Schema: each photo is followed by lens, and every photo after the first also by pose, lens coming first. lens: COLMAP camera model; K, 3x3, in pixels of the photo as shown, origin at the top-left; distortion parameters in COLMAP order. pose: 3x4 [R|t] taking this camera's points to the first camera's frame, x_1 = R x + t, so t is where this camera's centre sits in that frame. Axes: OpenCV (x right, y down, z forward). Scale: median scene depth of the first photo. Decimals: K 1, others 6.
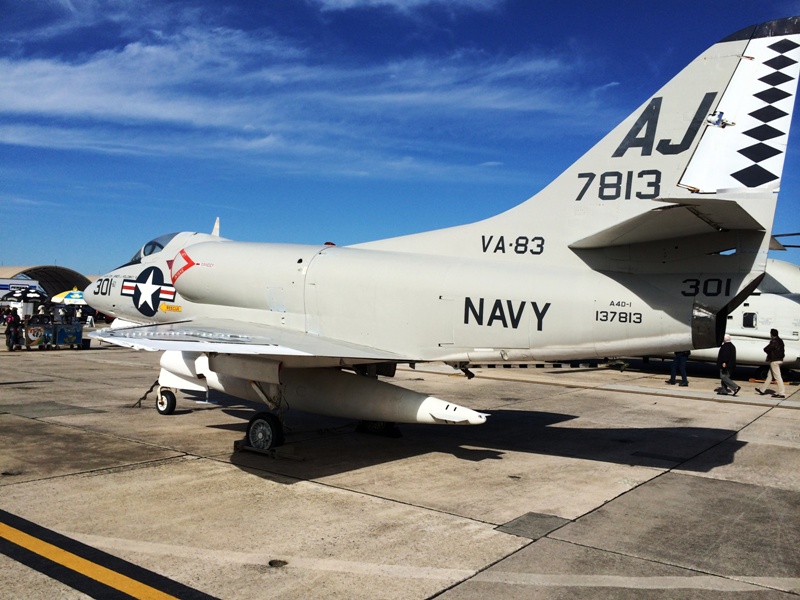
lens RADIAL K [[706.4, 0, 403.6], [0, 706.4, 298.1], [0, 0, 1]] dist [0.017090, 0.006848]
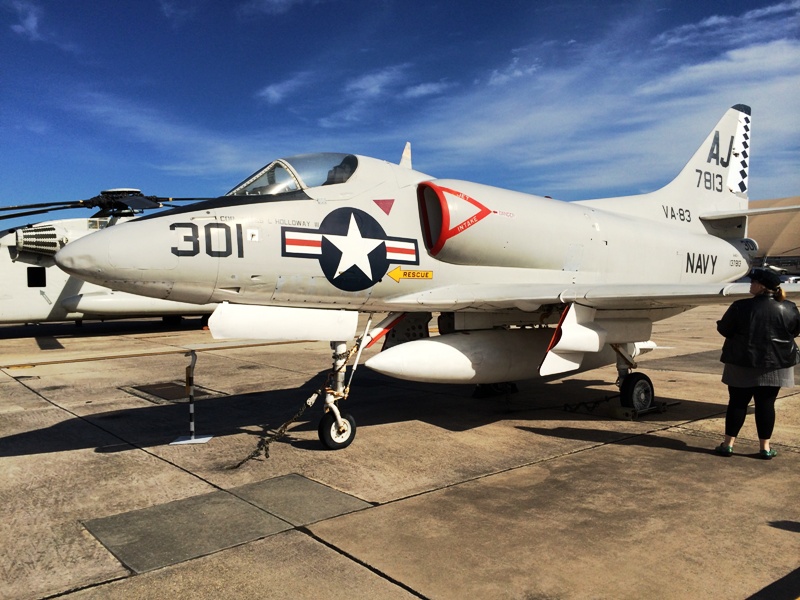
lens RADIAL K [[706.4, 0, 403.3], [0, 706.4, 302.1], [0, 0, 1]] dist [0.017090, 0.006848]
pose [[0.257844, -0.076281, 0.963171, -0.945404], [0.008752, 0.997022, 0.076619, -0.010470], [-0.966147, -0.011326, 0.257744, 0.823612]]
